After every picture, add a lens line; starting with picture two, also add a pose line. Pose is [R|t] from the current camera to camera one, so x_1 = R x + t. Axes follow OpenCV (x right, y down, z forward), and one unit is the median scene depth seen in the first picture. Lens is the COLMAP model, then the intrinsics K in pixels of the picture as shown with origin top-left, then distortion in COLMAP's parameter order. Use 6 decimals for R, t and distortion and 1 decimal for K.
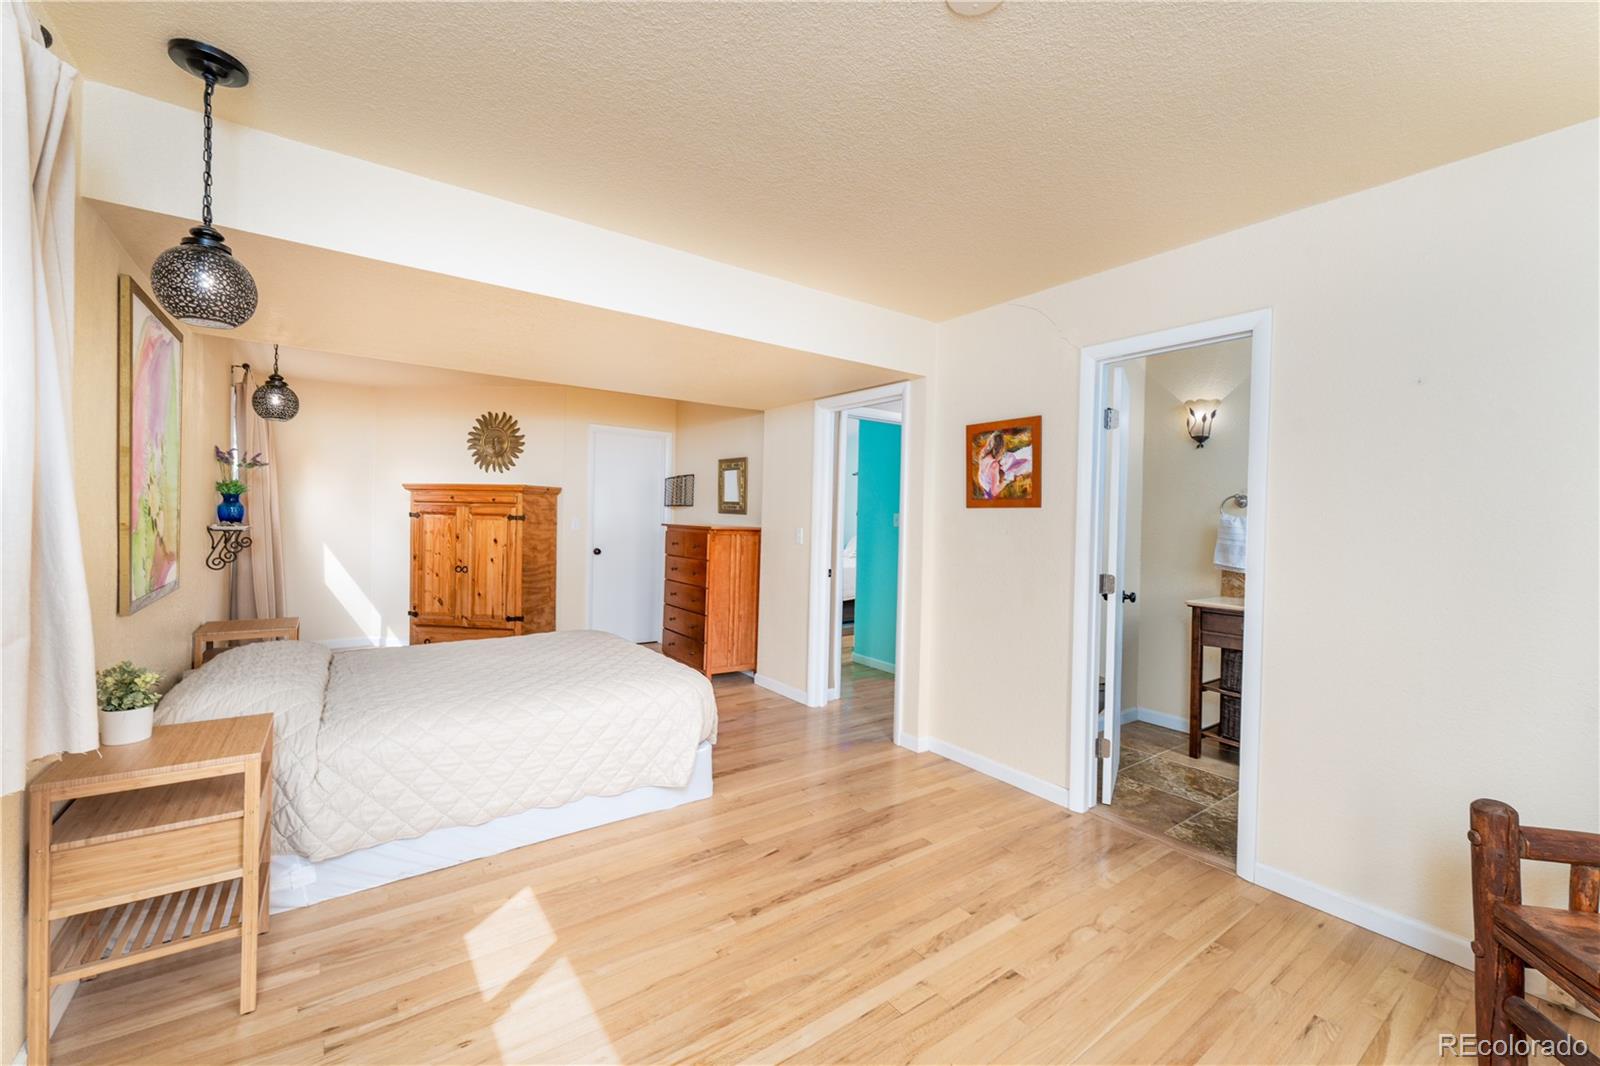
lens RADIAL K [[649.5, 0, 790.7], [0, 649.5, 514.8], [0, 0, 1]] dist [-0.001703, -0.000106]
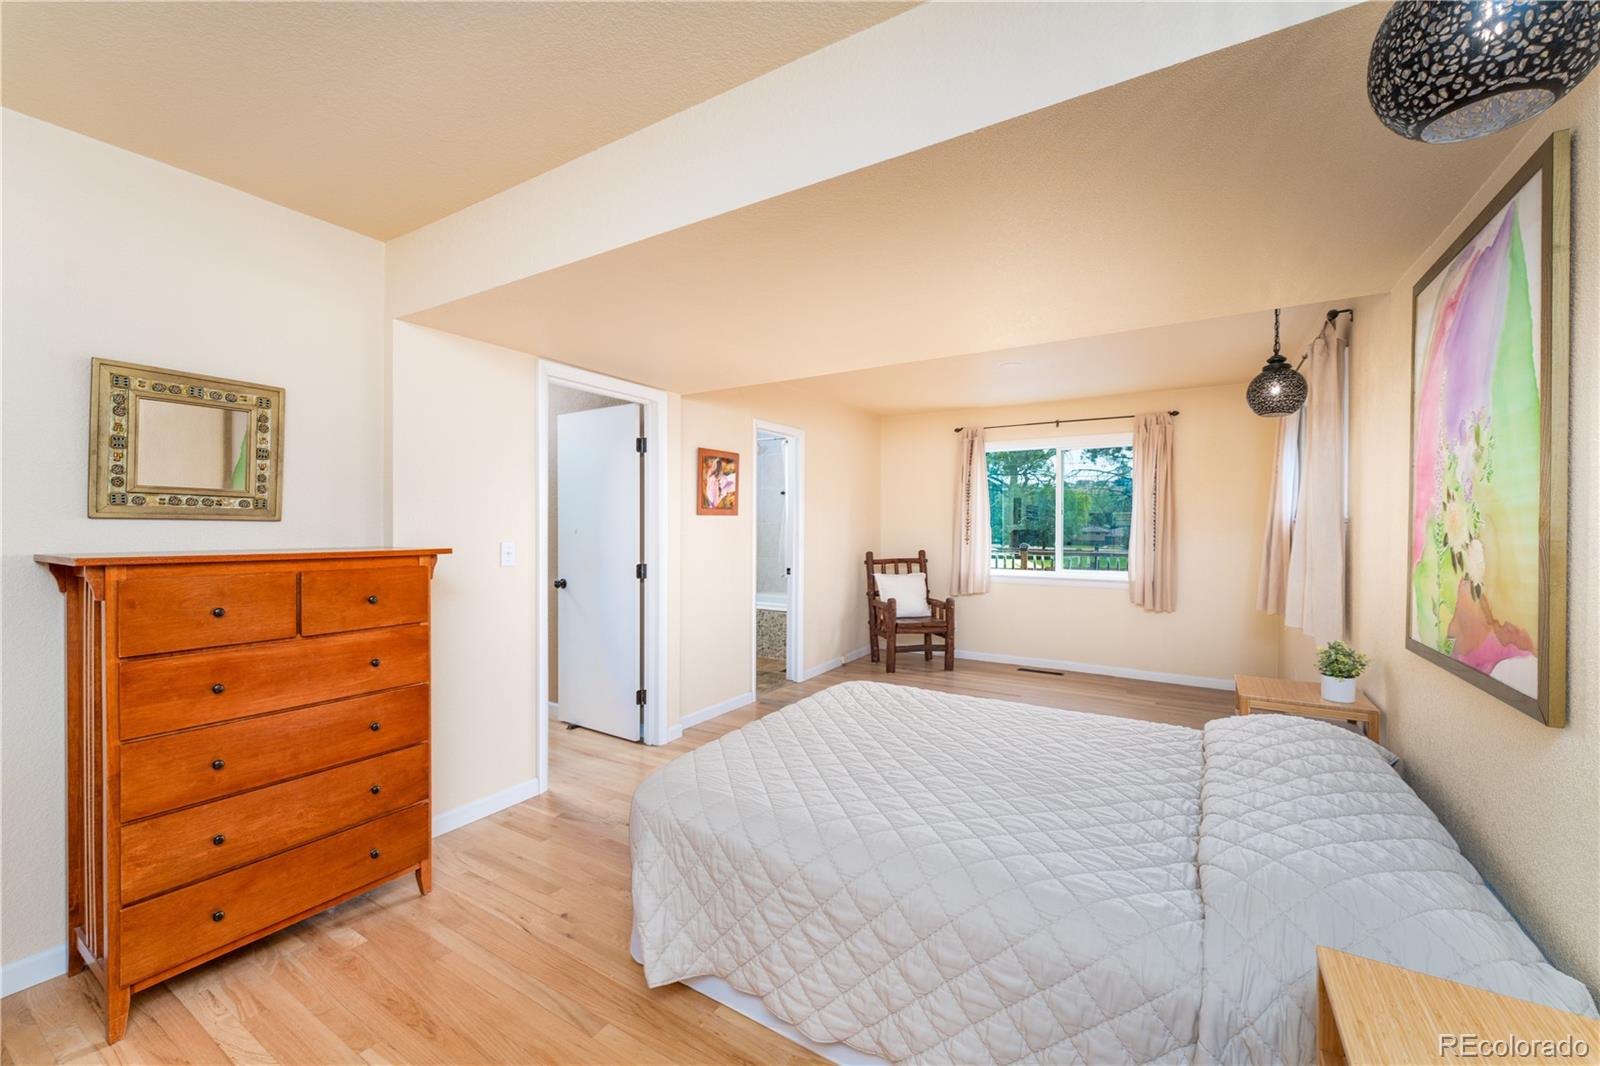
lens RADIAL K [[649.5, 0, 790.7], [0, 649.5, 514.8], [0, 0, 1]] dist [-0.001703, -0.000106]
pose [[-0.397116, -0.008428, 0.917730, -0.960420], [-0.015427, 0.999878, 0.002507, -0.017439], [-0.917639, -0.013162, -0.397198, 1.381116]]
